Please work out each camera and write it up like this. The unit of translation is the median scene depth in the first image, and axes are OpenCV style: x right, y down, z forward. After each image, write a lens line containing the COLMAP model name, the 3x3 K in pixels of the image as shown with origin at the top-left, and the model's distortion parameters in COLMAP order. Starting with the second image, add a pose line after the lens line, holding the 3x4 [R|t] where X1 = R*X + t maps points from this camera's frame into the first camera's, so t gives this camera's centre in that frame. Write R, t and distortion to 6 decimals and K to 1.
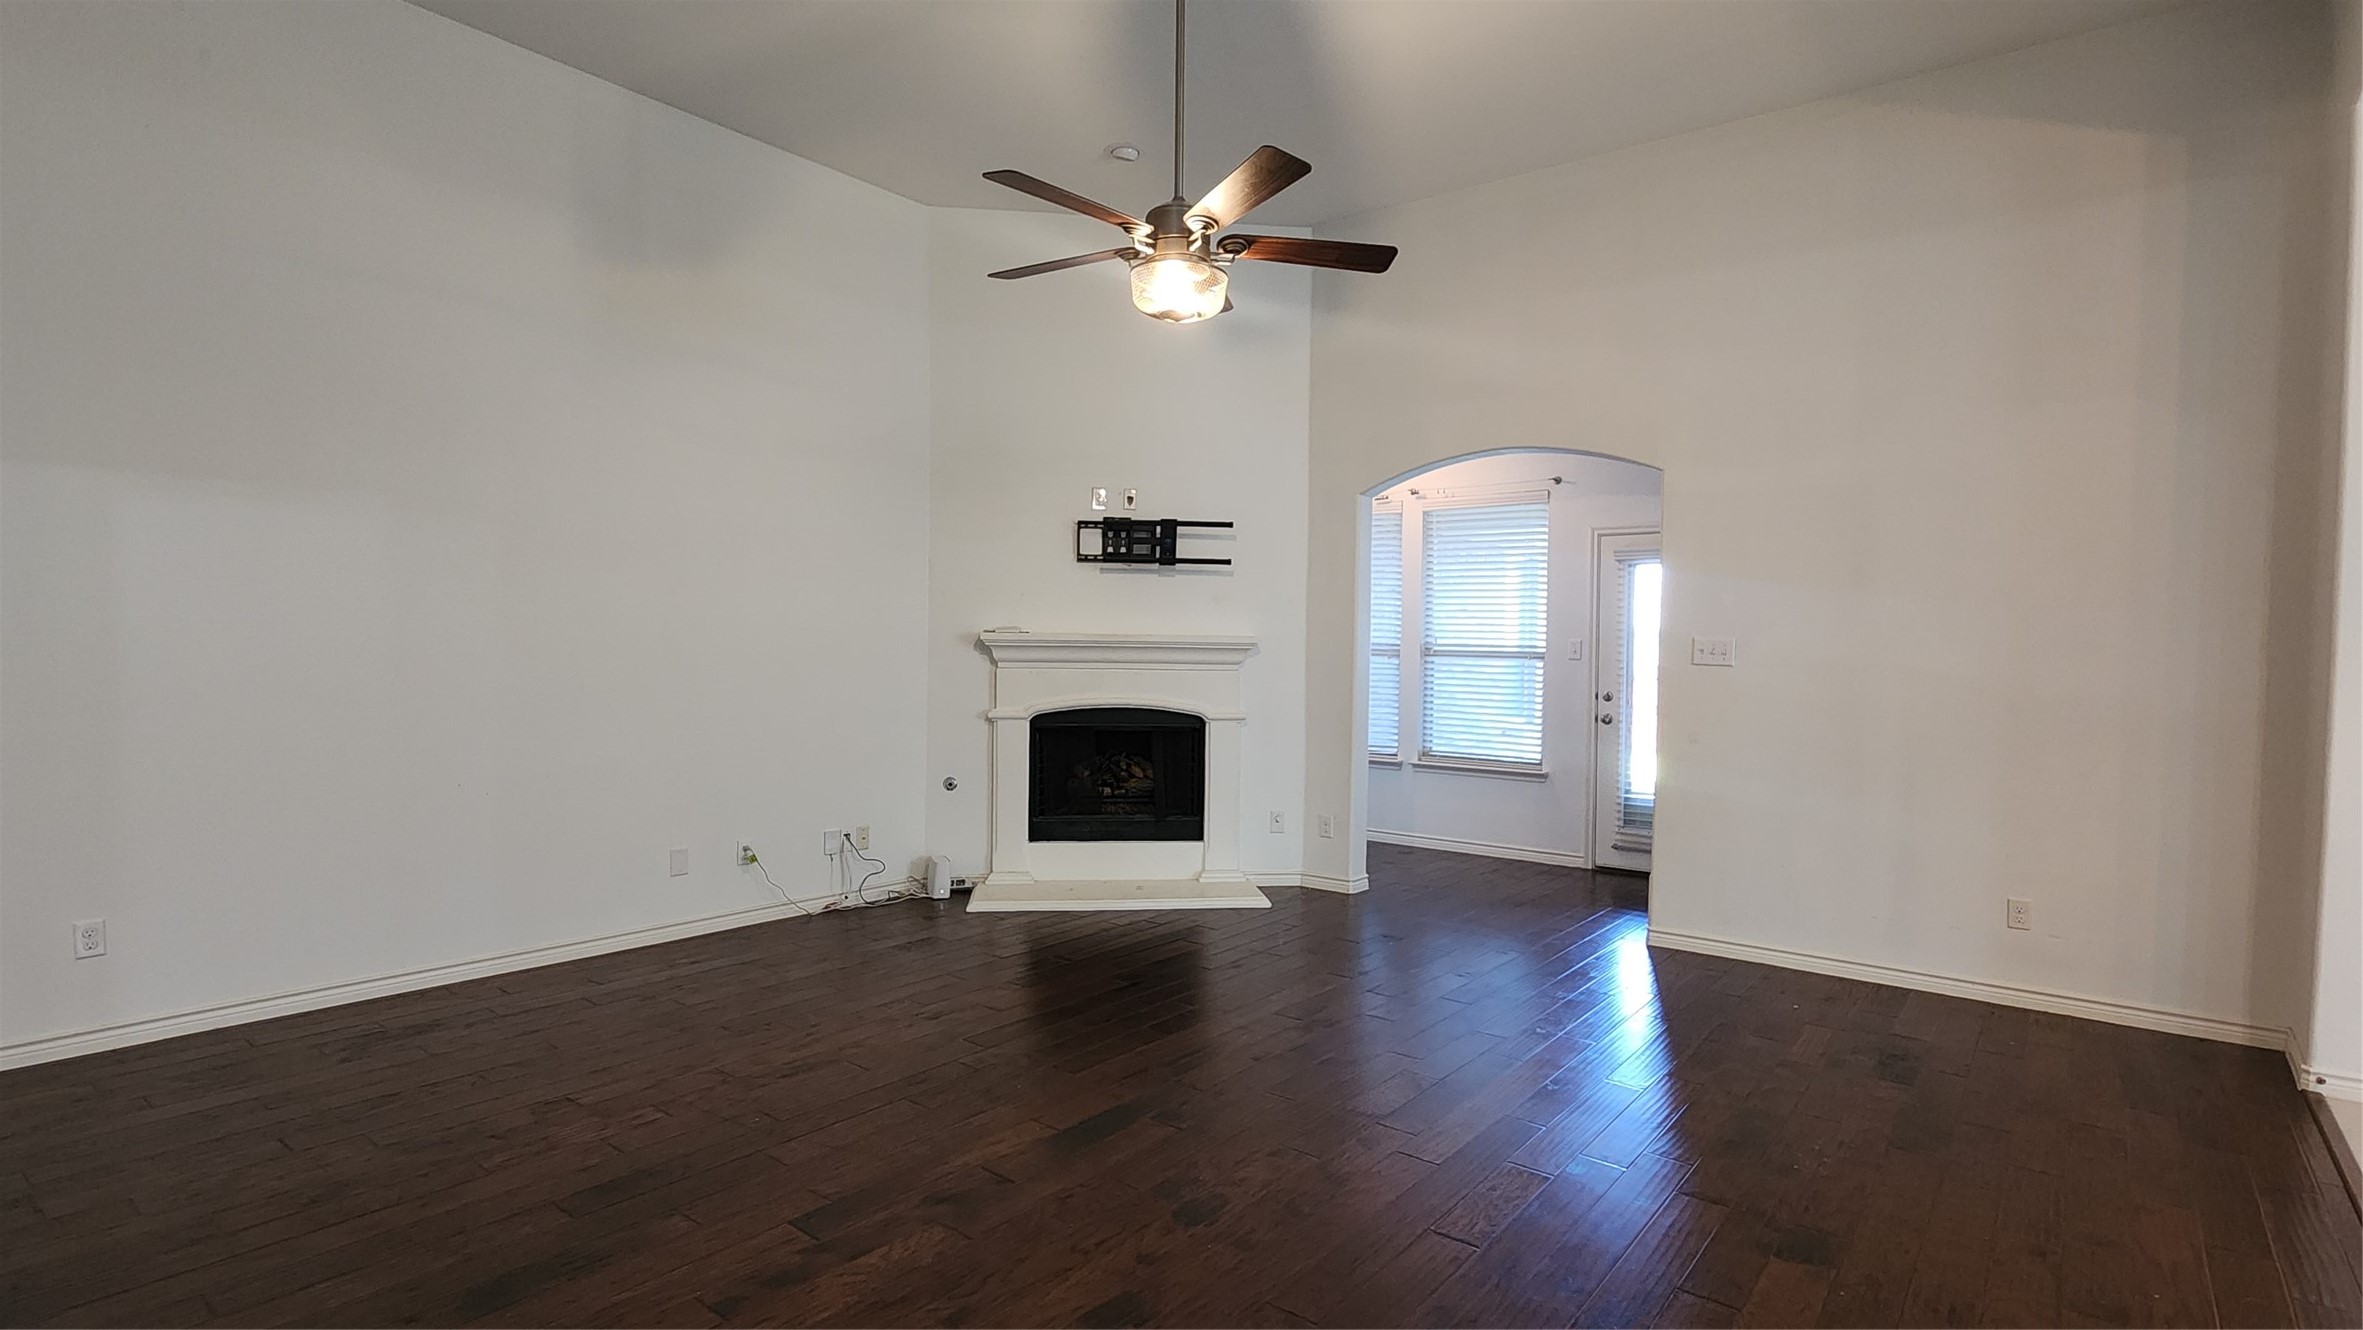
lens RADIAL K [[1146.8, 0, 1187.7], [0, 1146.8, 671.8], [0, 0, 1]] dist [0.007315, -0.001688]
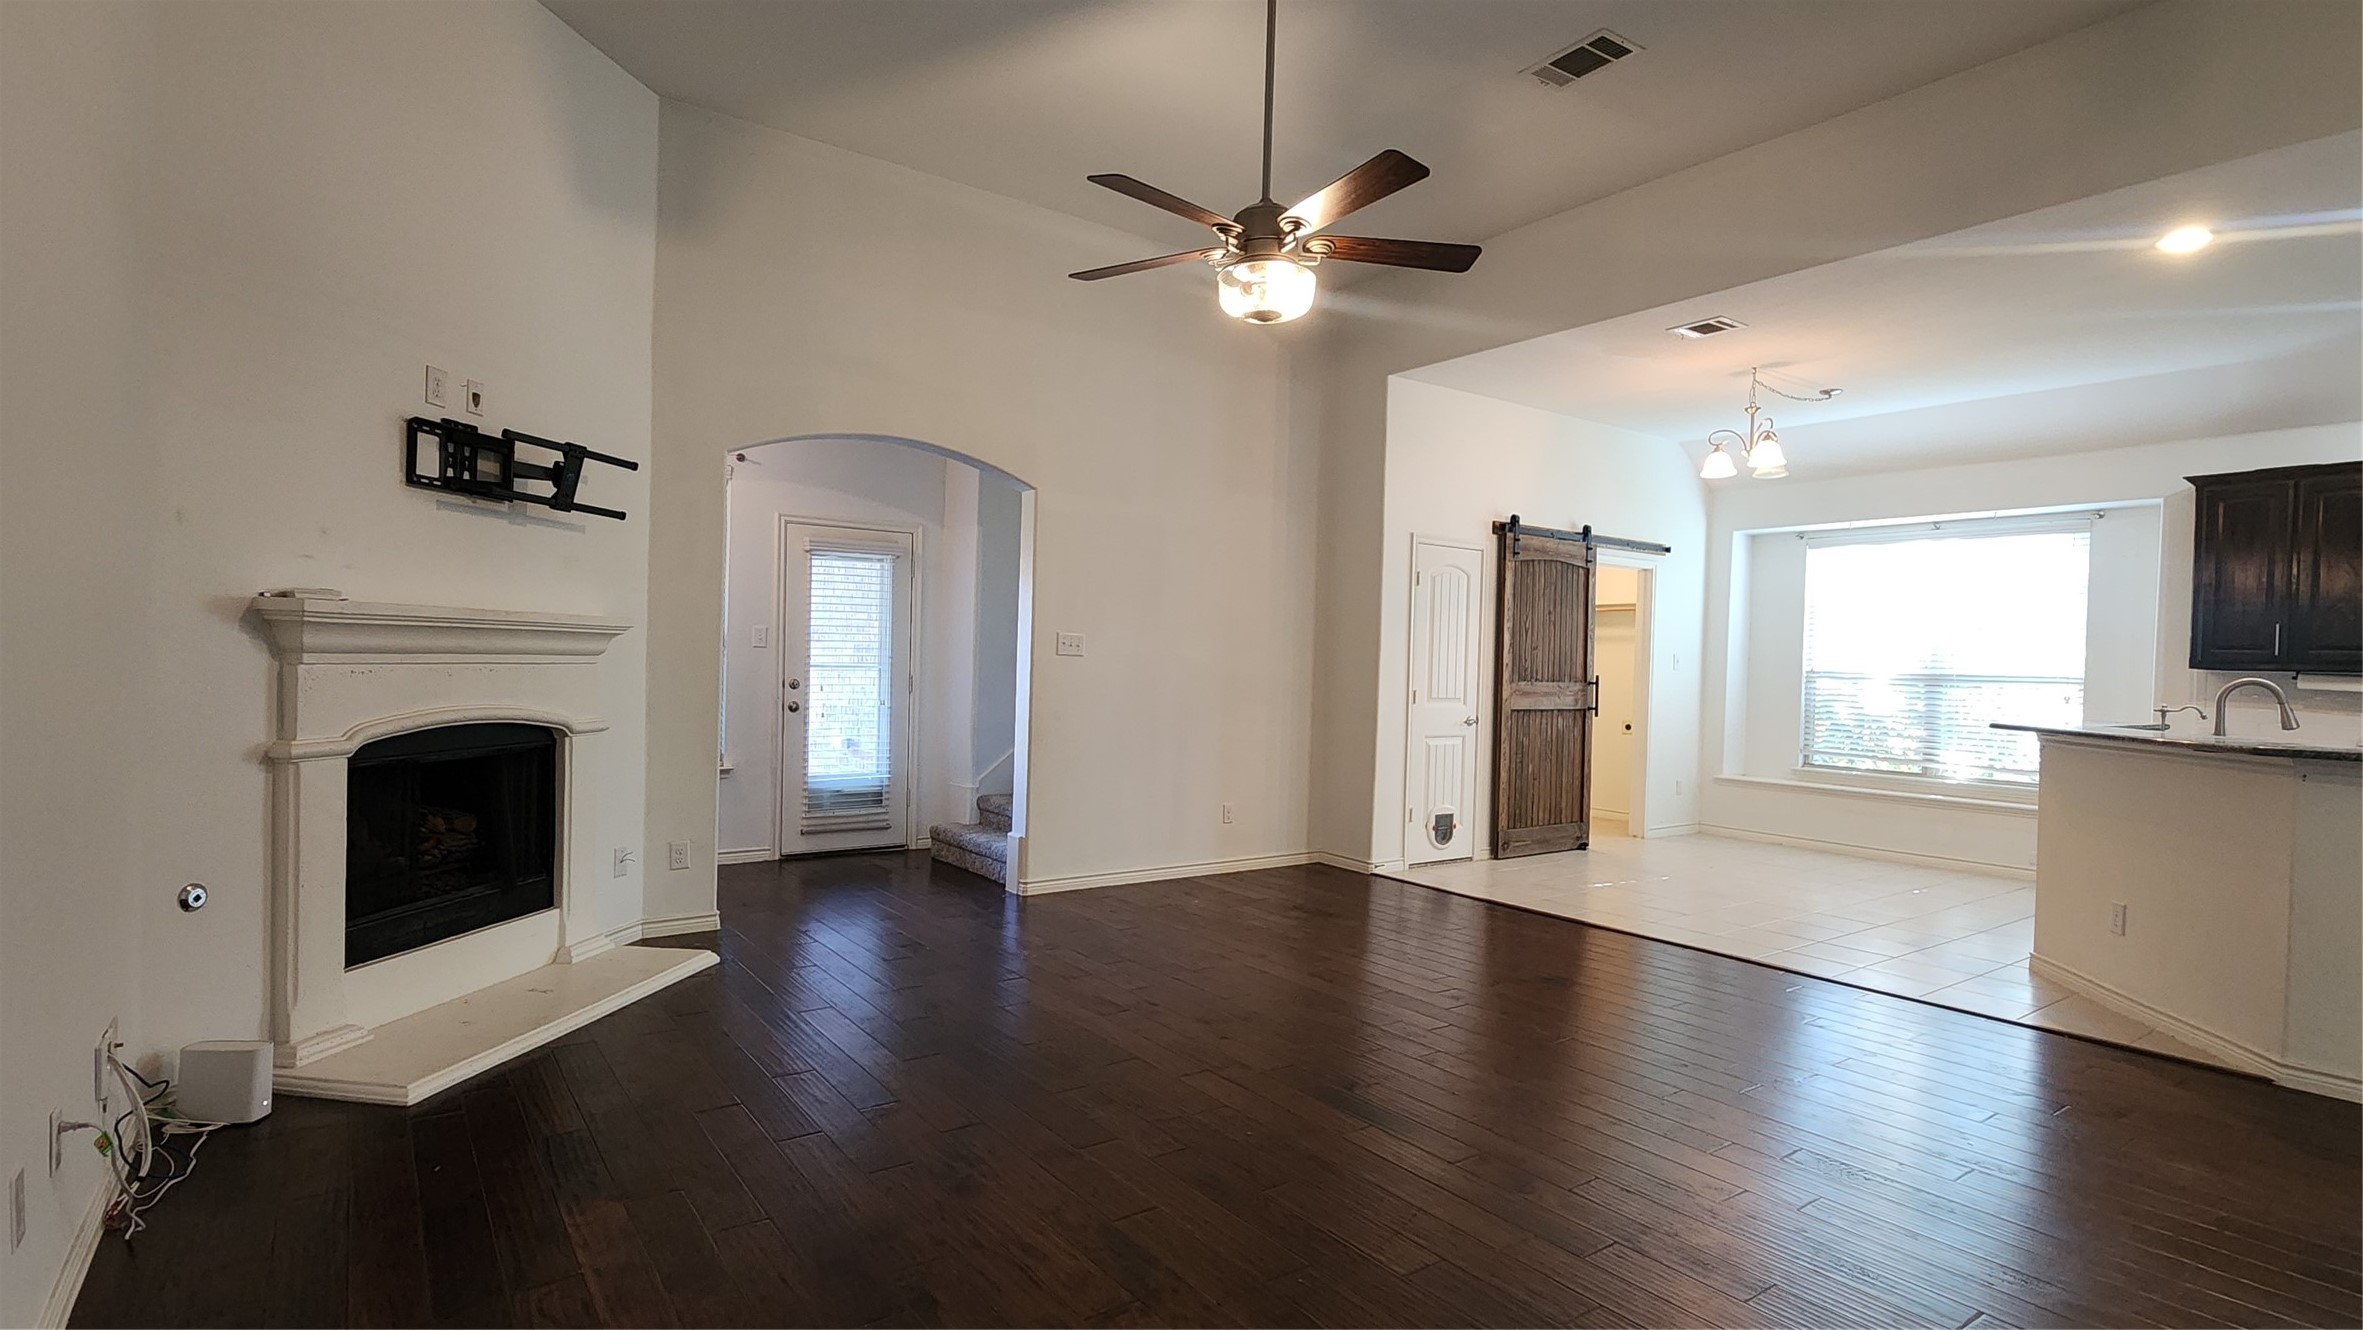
lens RADIAL K [[1146.8, 0, 1187.7], [0, 1146.8, 671.8], [0, 0, 1]] dist [0.007315, -0.001688]
pose [[0.270644, -0.019708, 0.962478, -0.569214], [-0.000120, 0.999790, 0.020506, -0.011046], [-0.962679, -0.005665, 0.270585, 0.448960]]
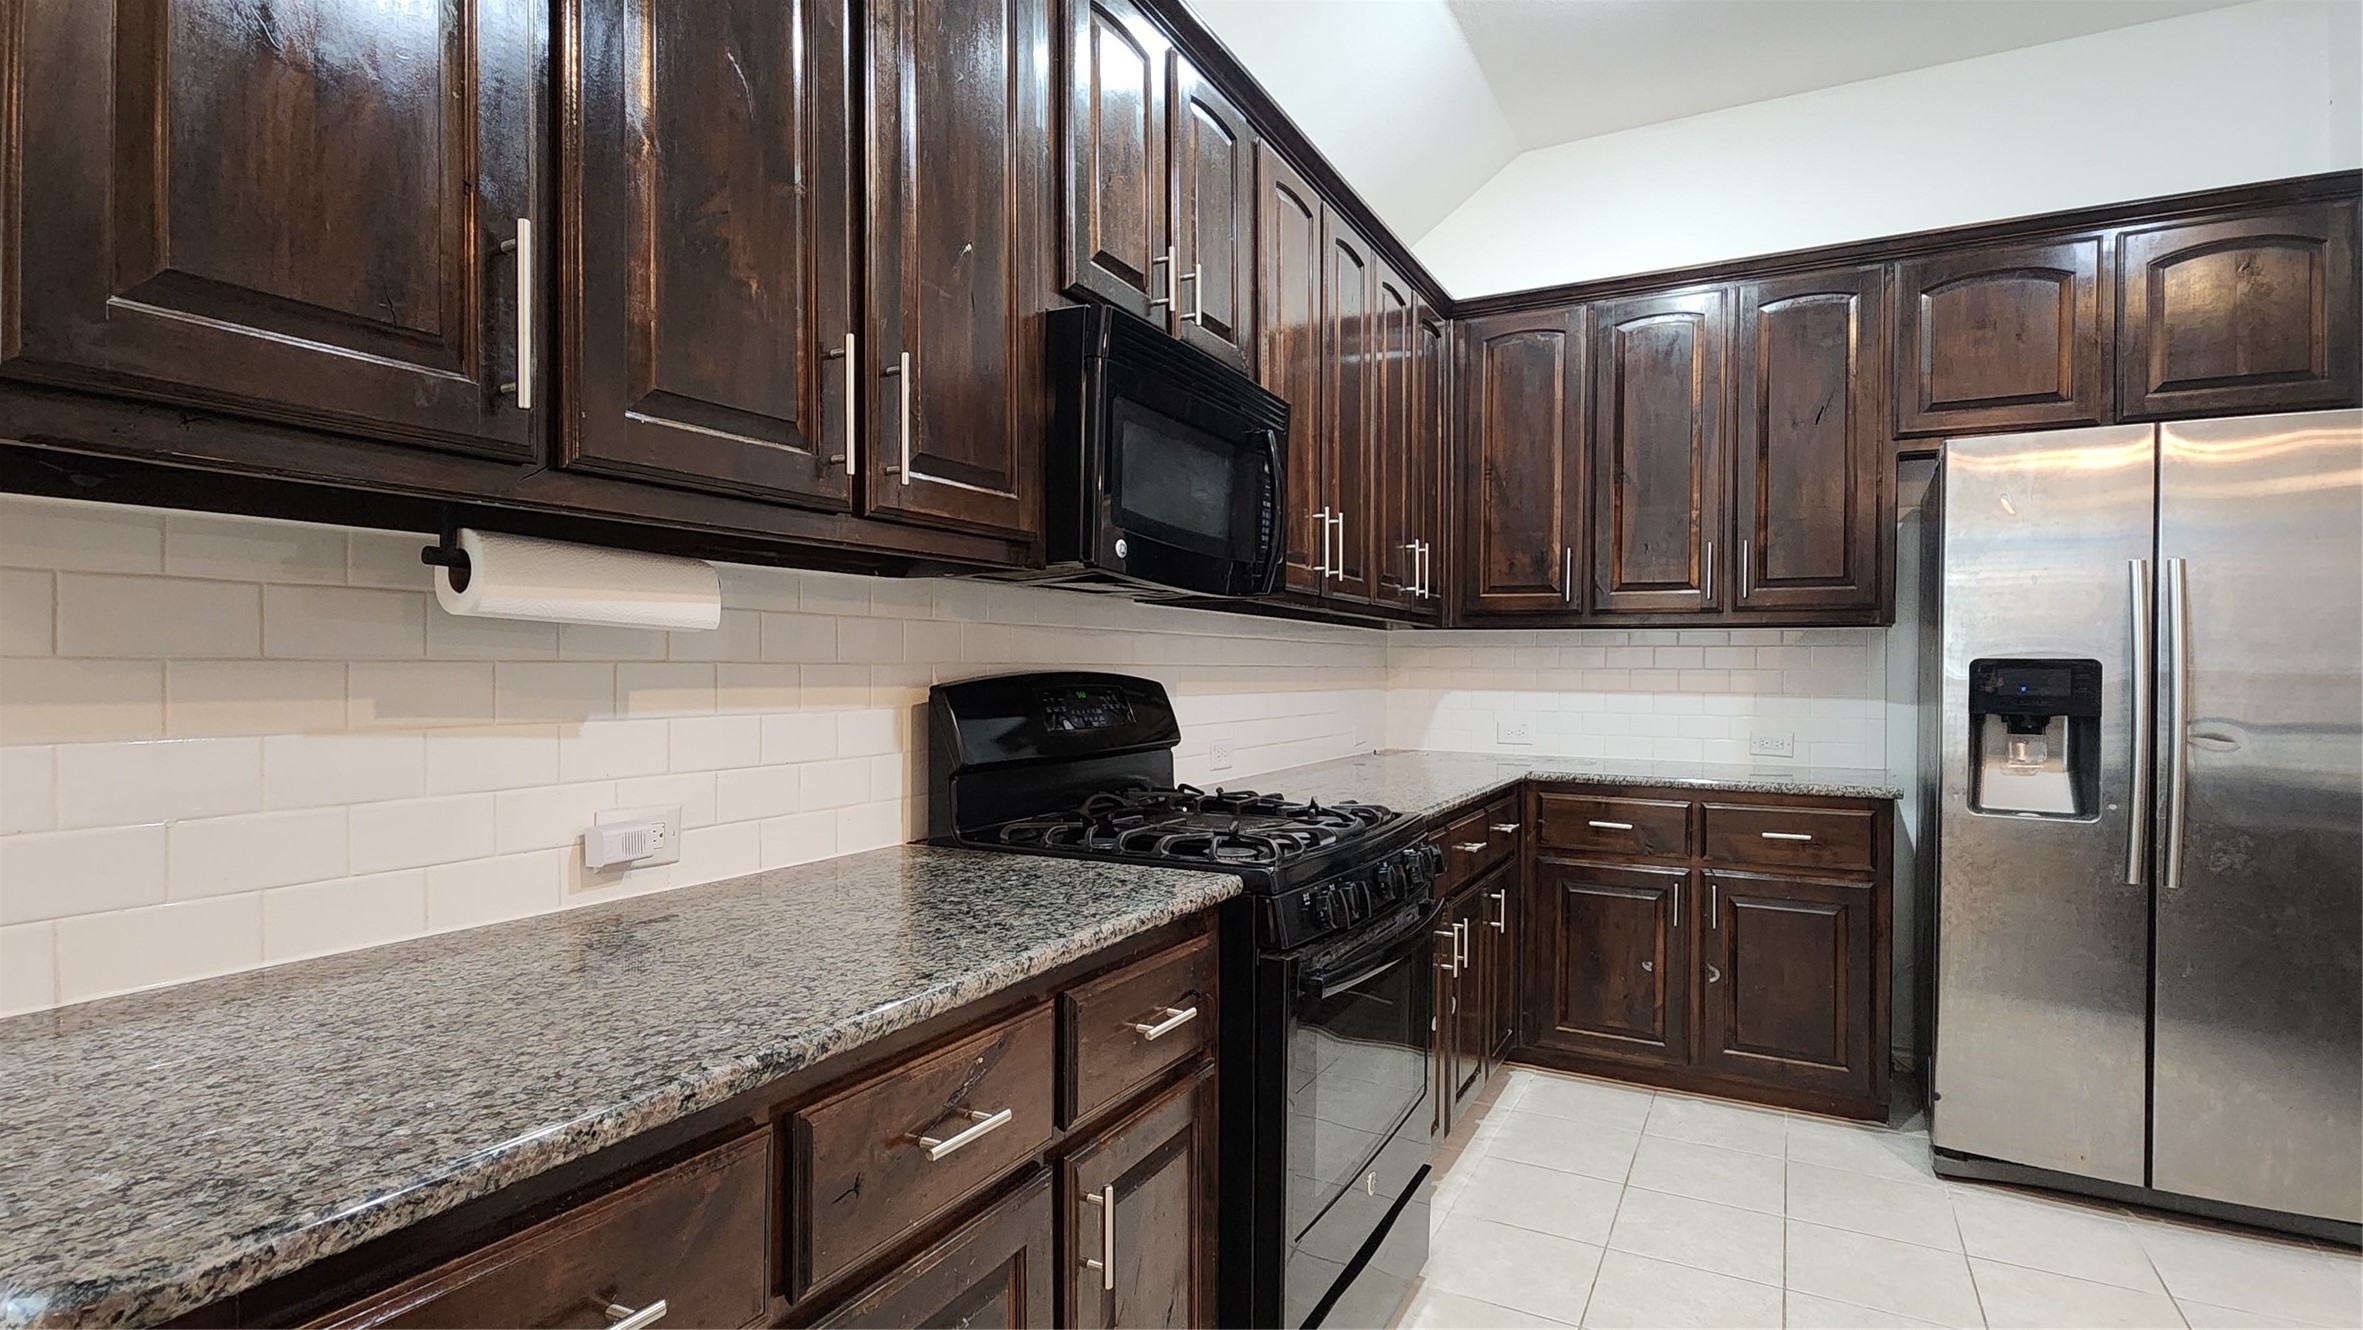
lens RADIAL K [[1146.8, 0, 1187.7], [0, 1146.8, 671.8], [0, 0, 1]] dist [0.007315, -0.001688]
pose [[-0.984932, -0.021453, -0.171604, 0.583882], [-0.025837, 0.999393, 0.023354, 0.026093], [0.170998, 0.027436, -0.984889, -0.010223]]
